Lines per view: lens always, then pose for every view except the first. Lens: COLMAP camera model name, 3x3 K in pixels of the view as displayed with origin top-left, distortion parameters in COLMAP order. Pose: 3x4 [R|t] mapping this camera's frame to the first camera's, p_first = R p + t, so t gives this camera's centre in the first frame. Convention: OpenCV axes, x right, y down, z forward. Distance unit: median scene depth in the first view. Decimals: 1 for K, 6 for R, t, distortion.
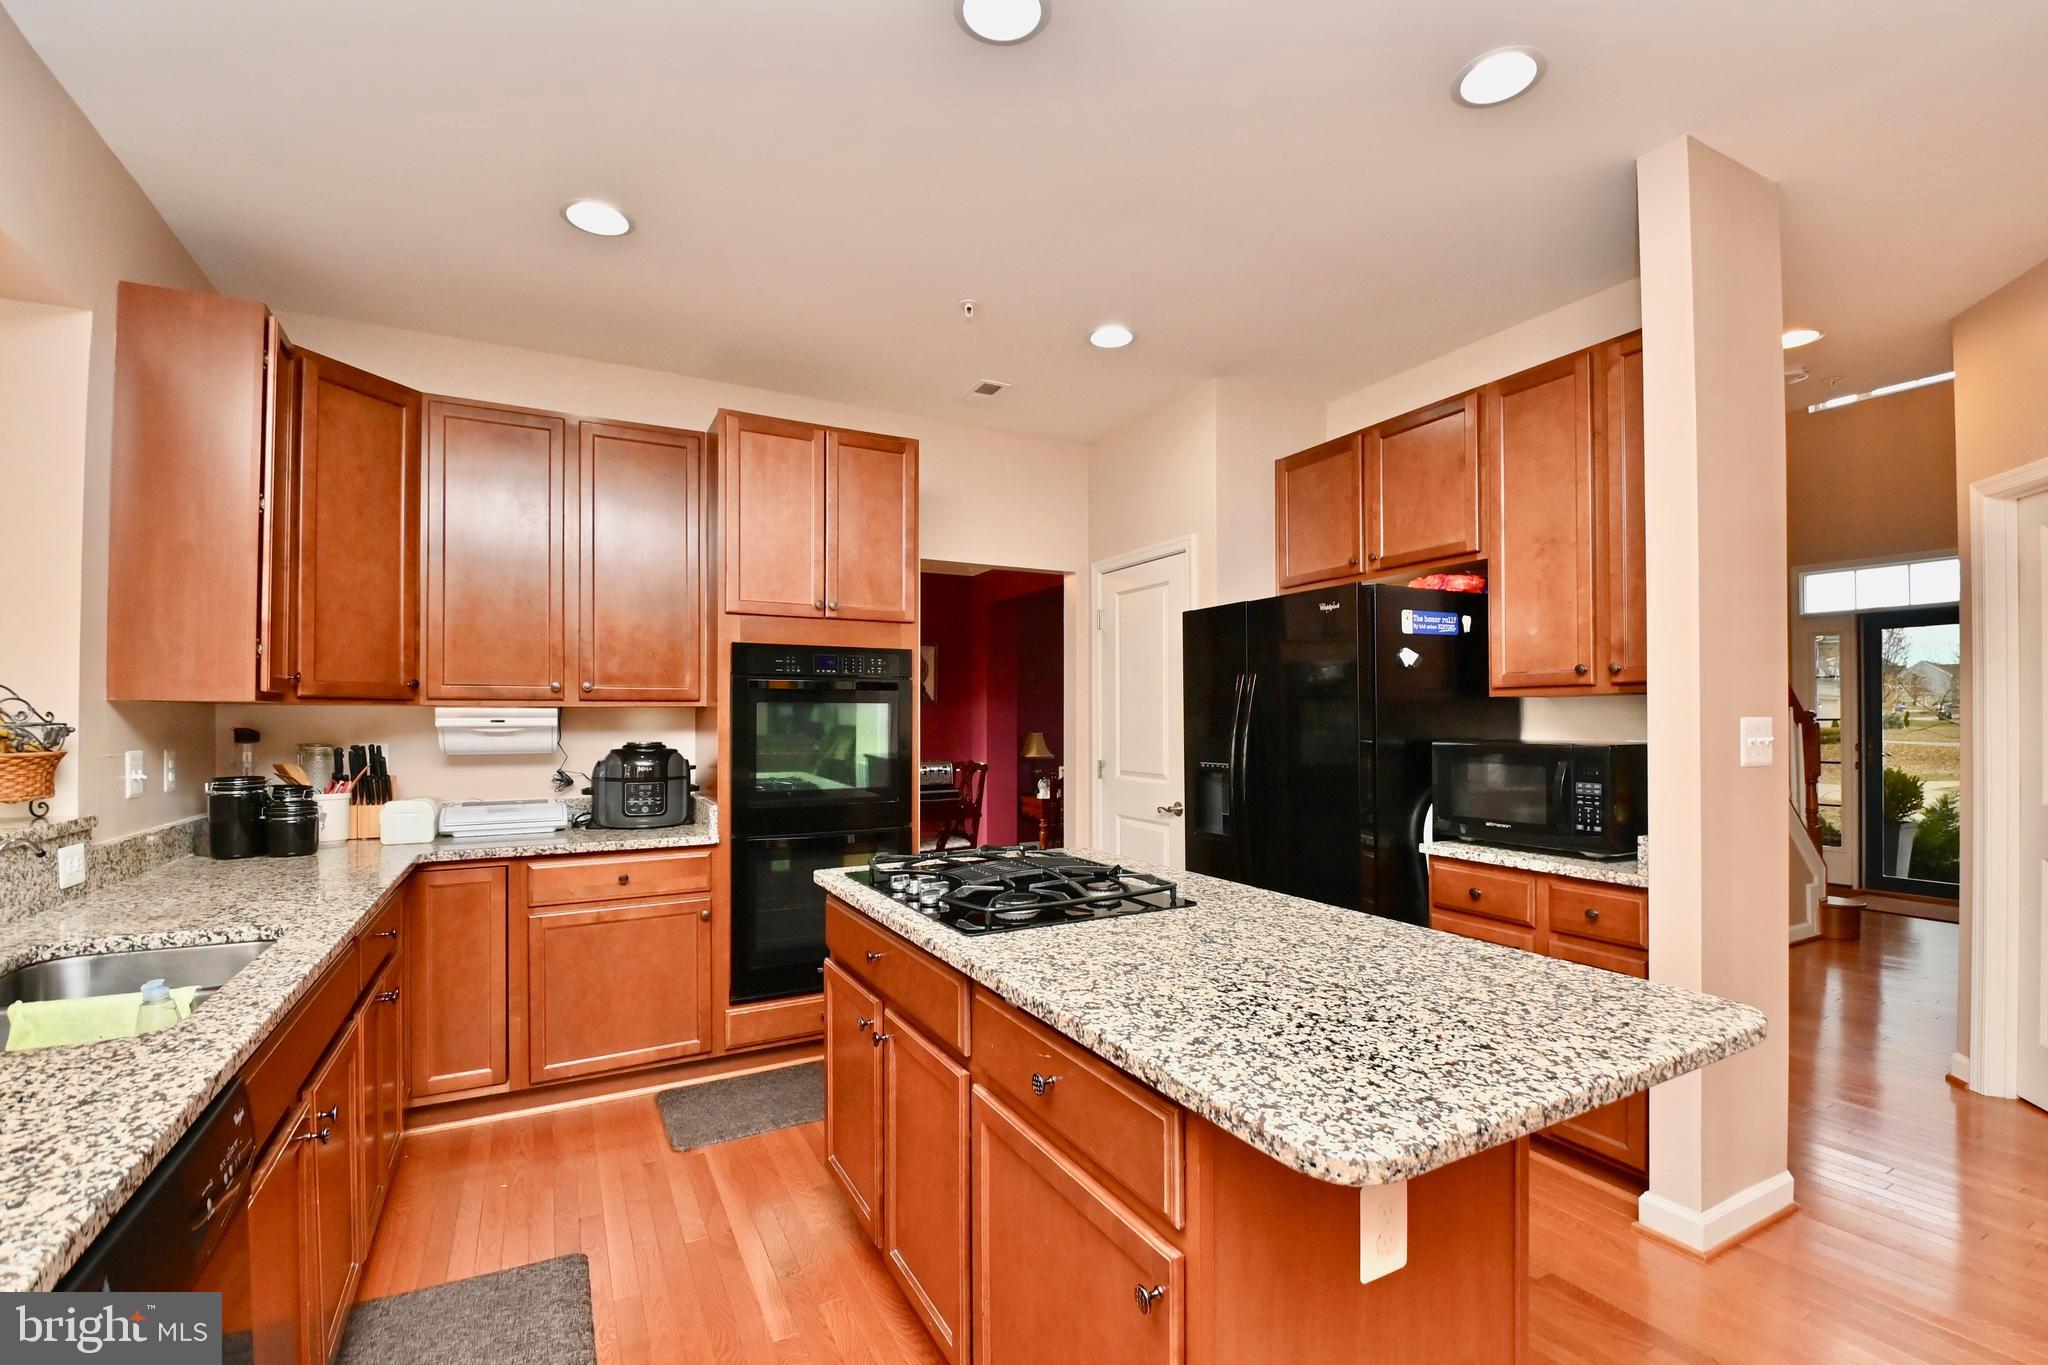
lens RADIAL K [[894.3, 0, 1038.4], [0, 894.3, 716.3], [0, 0, 1]] dist [0.004720, -0.014054]
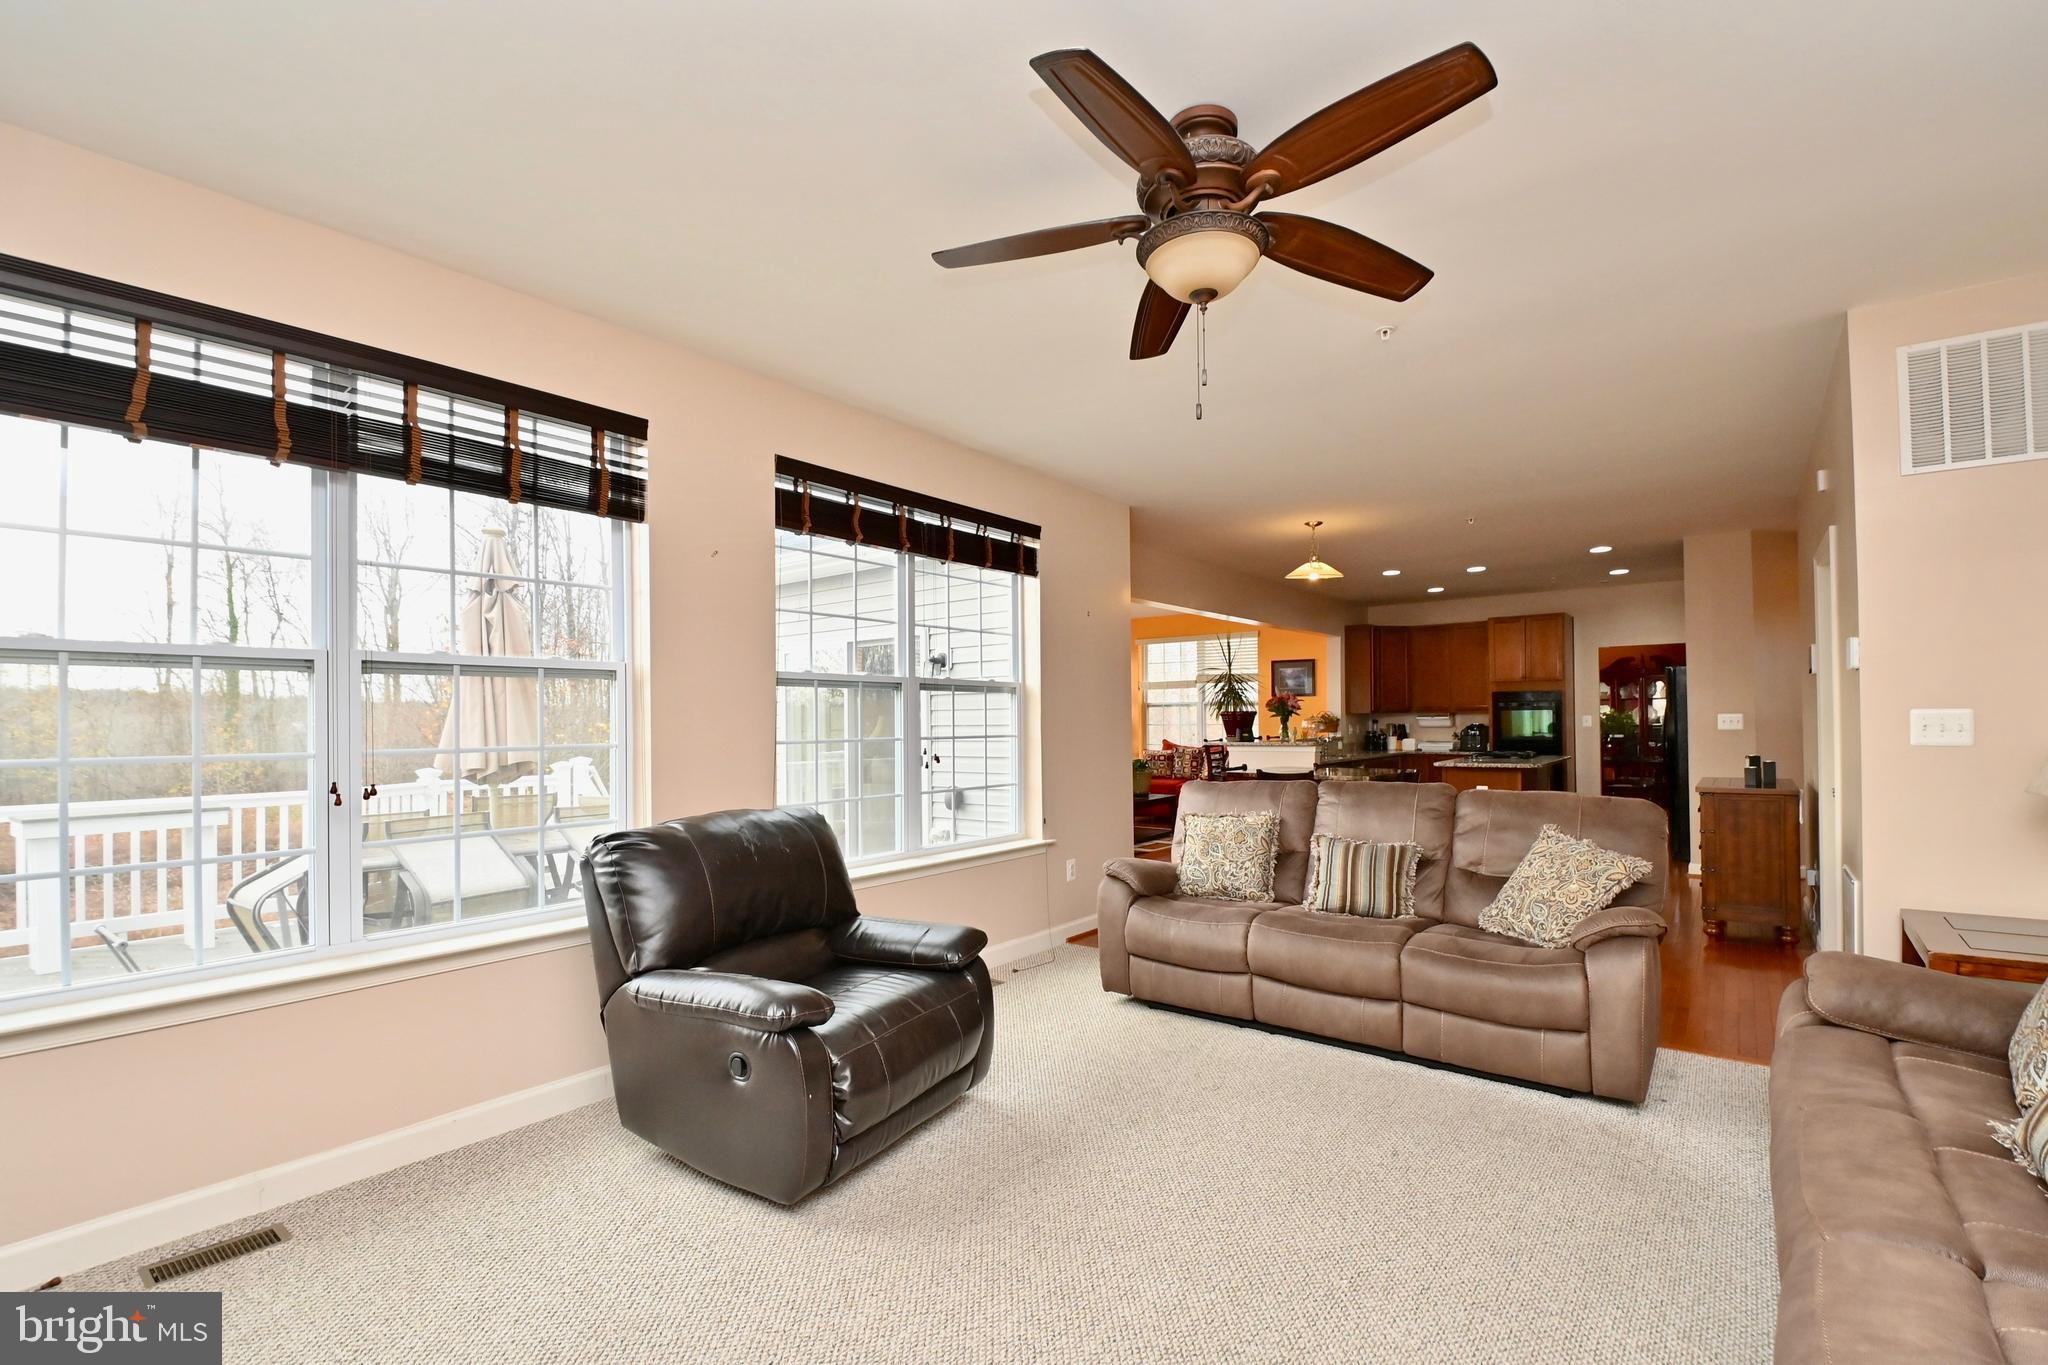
lens RADIAL K [[894.3, 0, 1030.9], [0, 894.3, 715.5], [0, 0, 1]] dist [0.004720, -0.014054]
pose [[0.393055, -0.010360, -0.919457, 2.092752], [0.014610, 0.999881, -0.005020, -0.005396], [0.919399, -0.011460, 0.393159, -1.897579]]
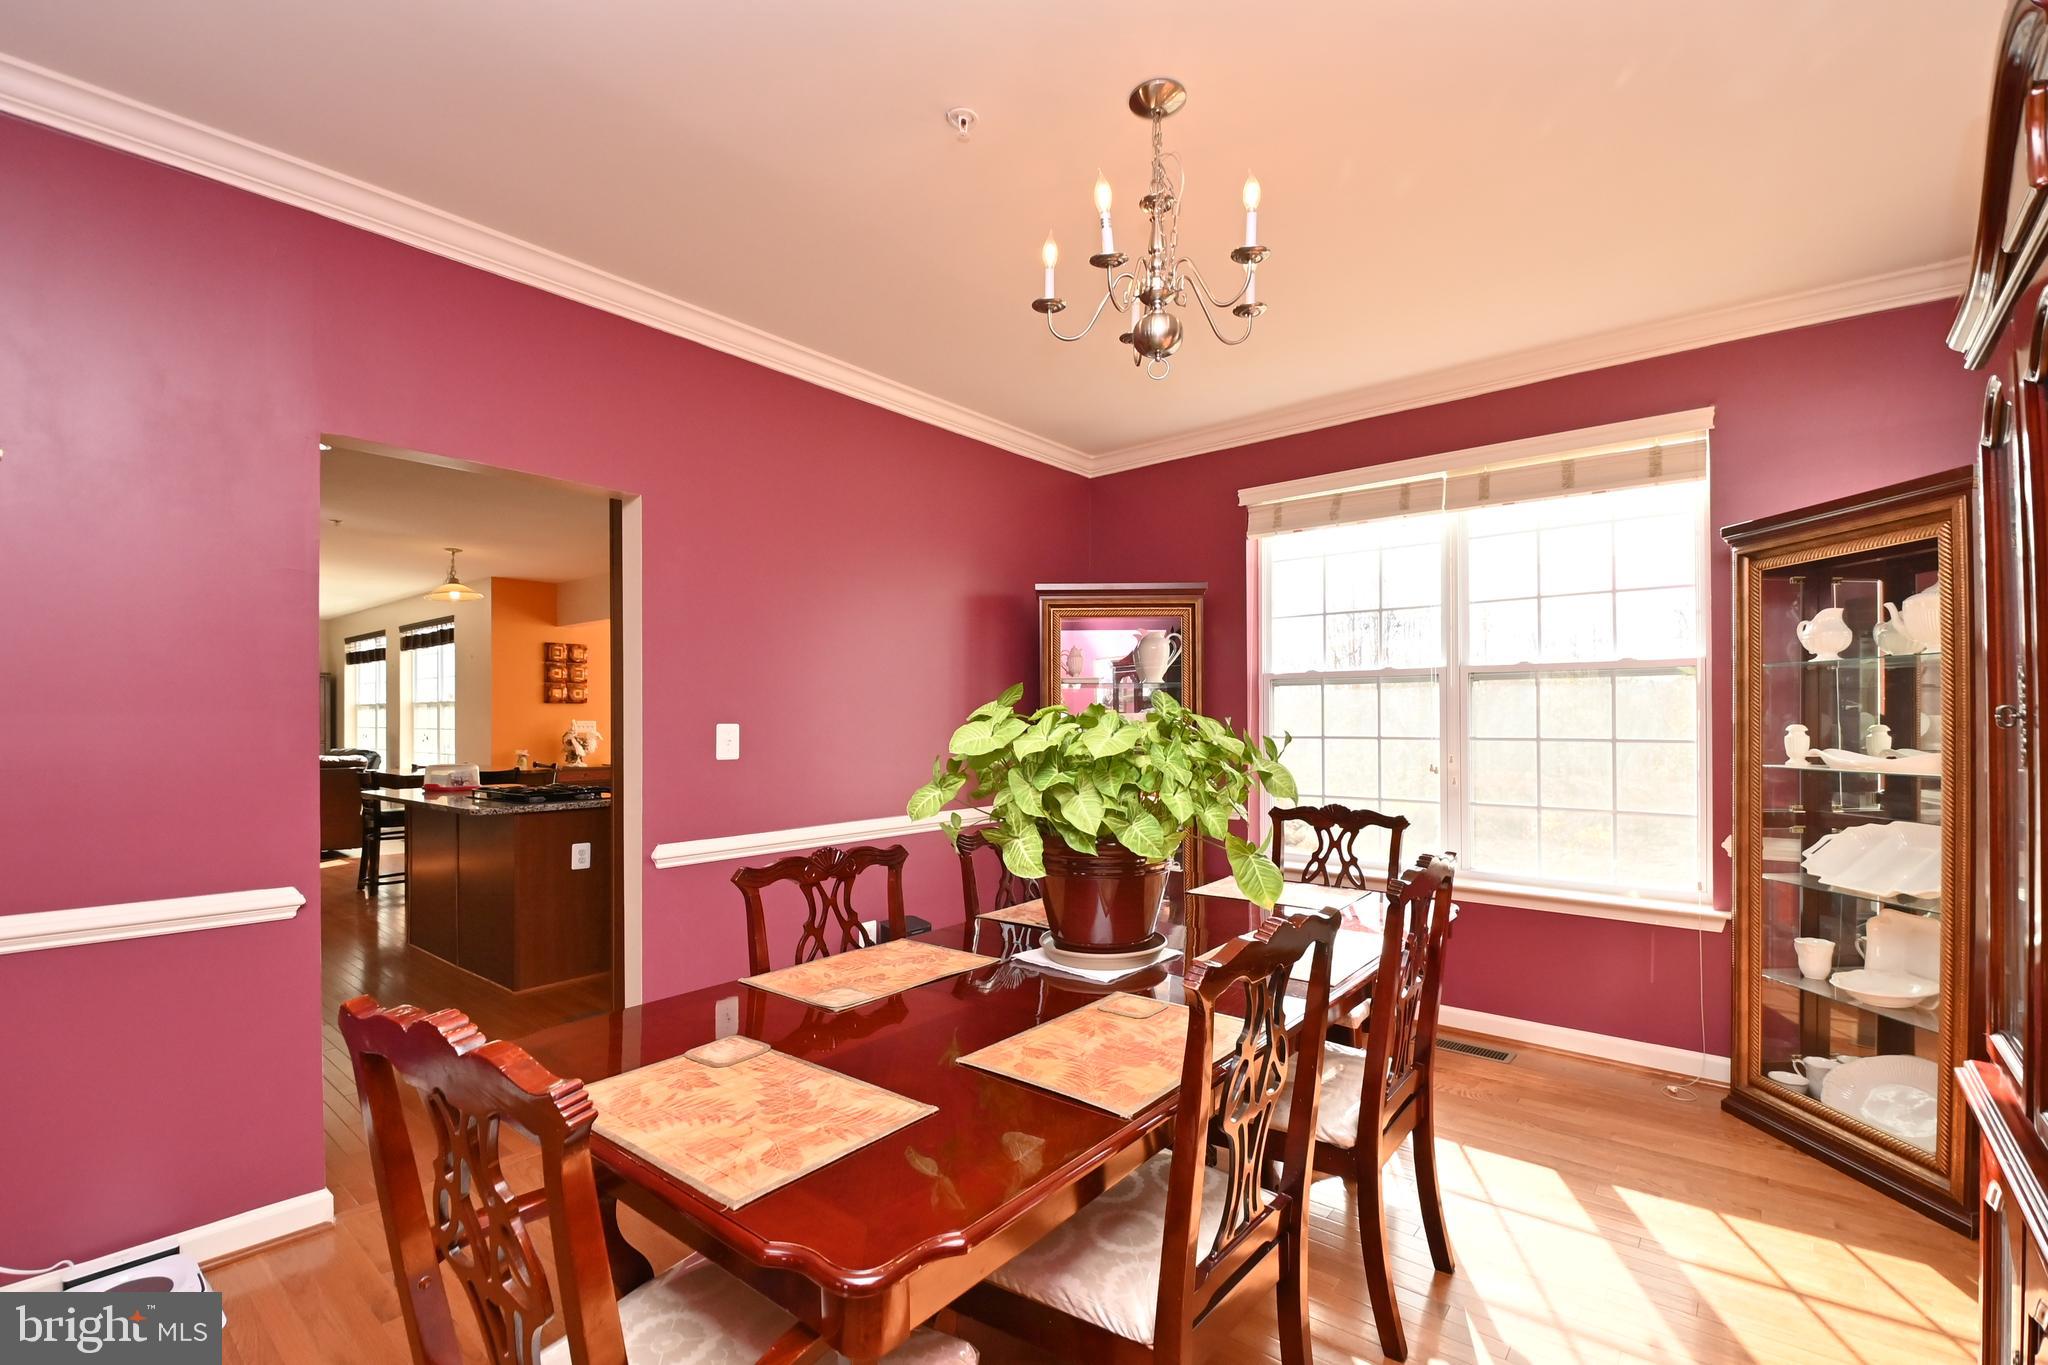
lens RADIAL K [[894.3, 0, 1044.0], [0, 894.3, 725.5], [0, 0, 1]] dist [0.004720, -0.014054]
pose [[-0.925767, 0.007793, -0.378015, -0.254219], [0.005912, 0.999964, 0.006137, 0.004830], [0.378049, 0.003447, -0.925779, 2.561407]]
